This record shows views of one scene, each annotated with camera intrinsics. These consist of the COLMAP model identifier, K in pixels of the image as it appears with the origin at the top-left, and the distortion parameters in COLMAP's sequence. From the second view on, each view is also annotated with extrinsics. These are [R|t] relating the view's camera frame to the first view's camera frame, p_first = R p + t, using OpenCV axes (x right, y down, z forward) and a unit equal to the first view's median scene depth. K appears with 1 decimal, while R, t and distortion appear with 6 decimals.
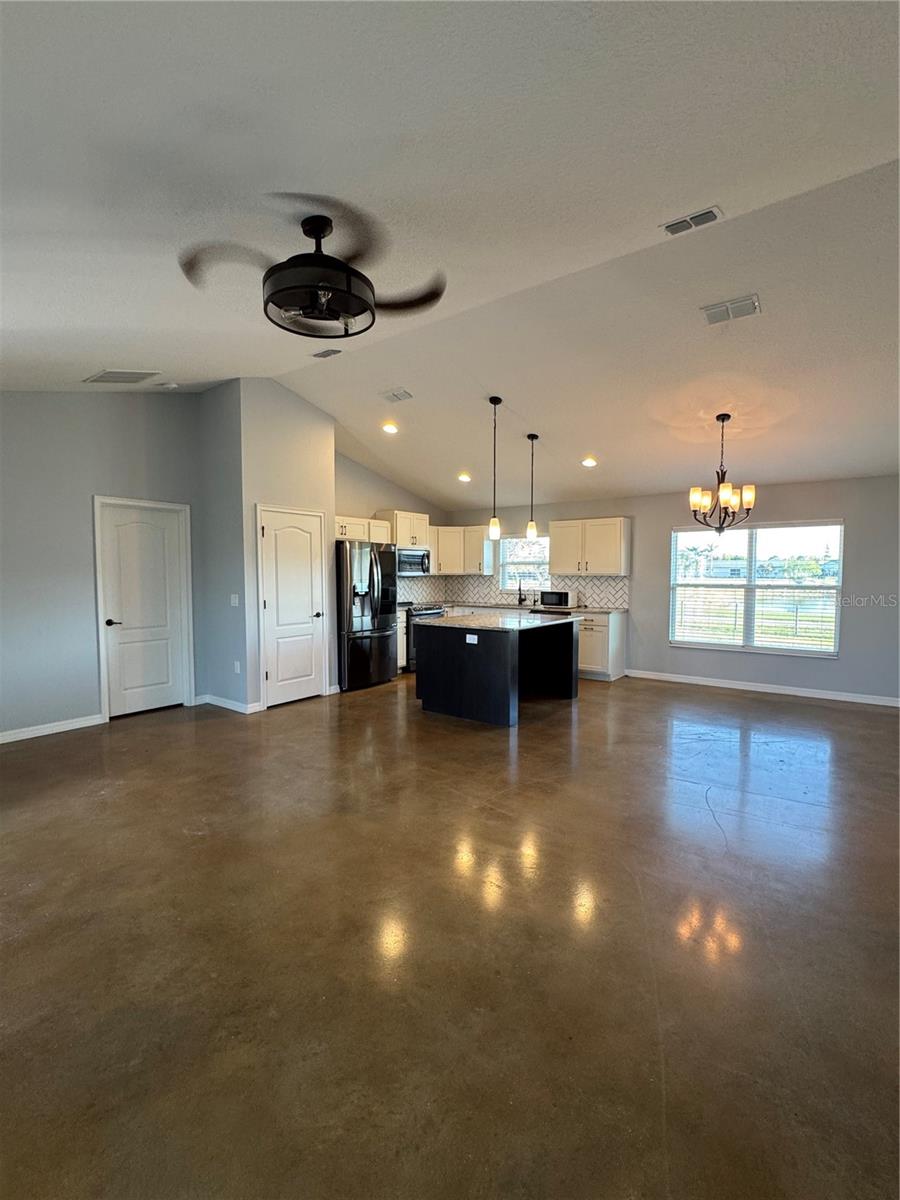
lens RADIAL K [[548.5, 0, 450.0], [0, 548.5, 600.0], [0, 0, 1]] dist [-0.001205, -0.000088]
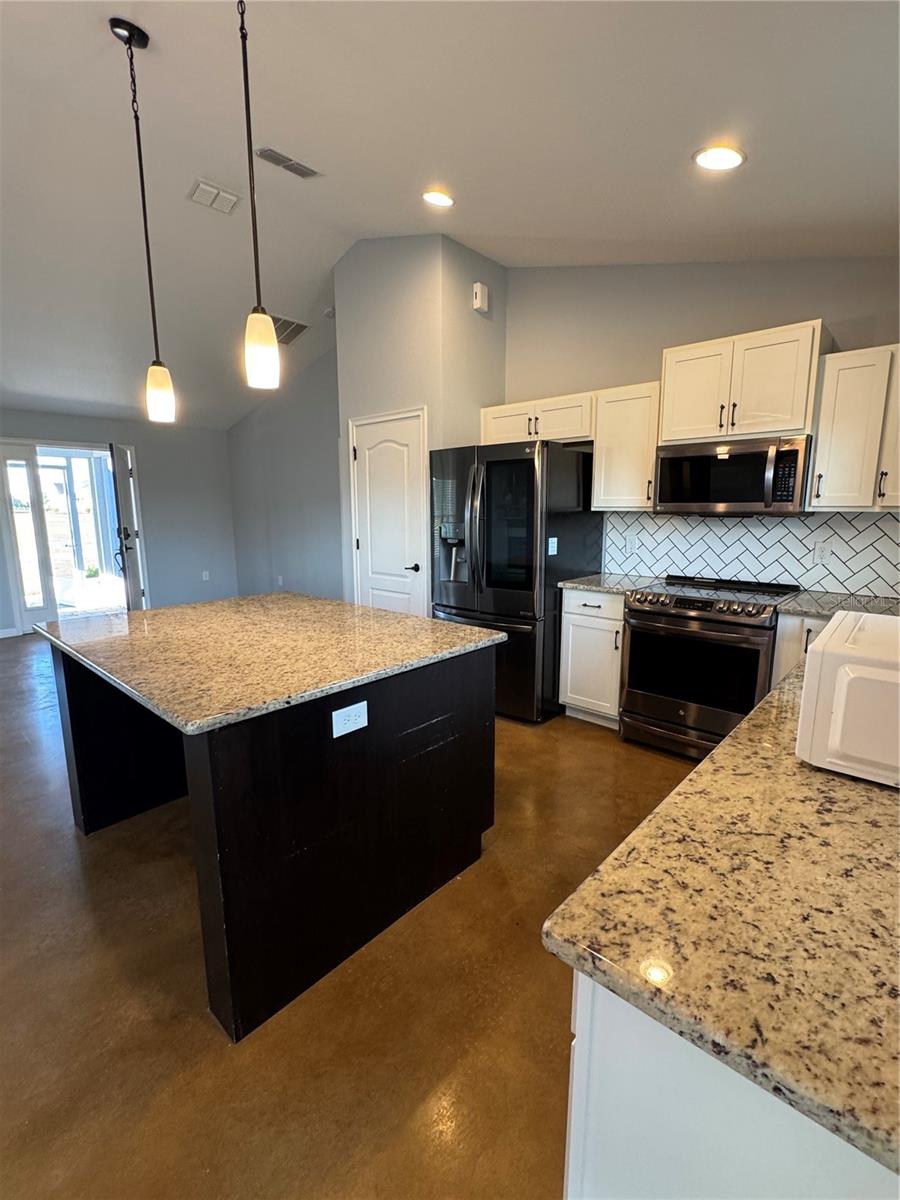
lens RADIAL K [[548.5, 0, 450.0], [0, 548.5, 600.0], [0, 0, 1]] dist [-0.001205, -0.000088]
pose [[-0.098713, 0.169996, -0.980488, 0.456264], [-0.046976, 0.983406, 0.175232, -0.058417], [0.994006, 0.063357, -0.089090, 1.183252]]
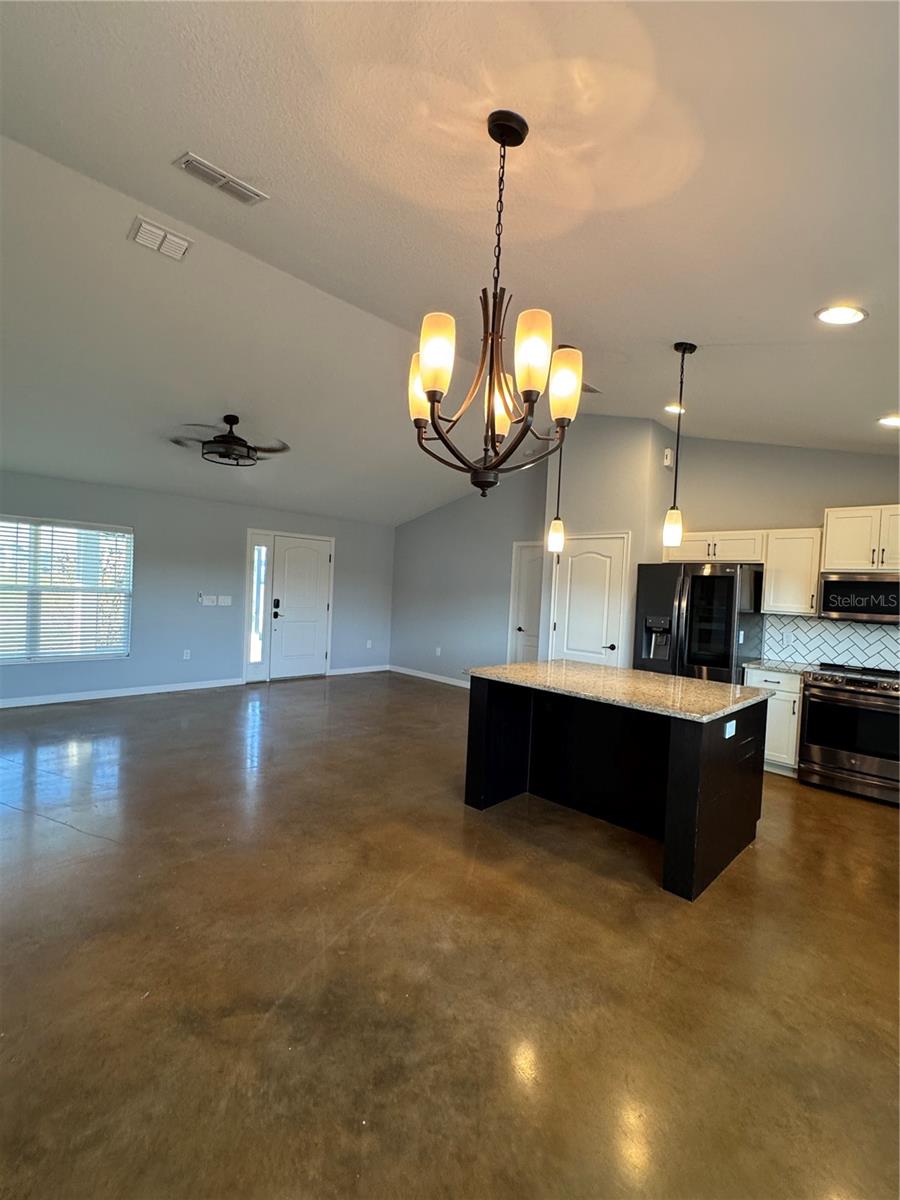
lens RADIAL K [[548.5, 0, 450.0], [0, 548.5, 600.0], [0, 0, 1]] dist [-0.001205, -0.000088]
pose [[-0.139272, 0.018975, -0.990072, 0.731703], [-0.096985, 0.994748, 0.032707, -0.057156], [0.985493, 0.100577, -0.136701, 0.913704]]
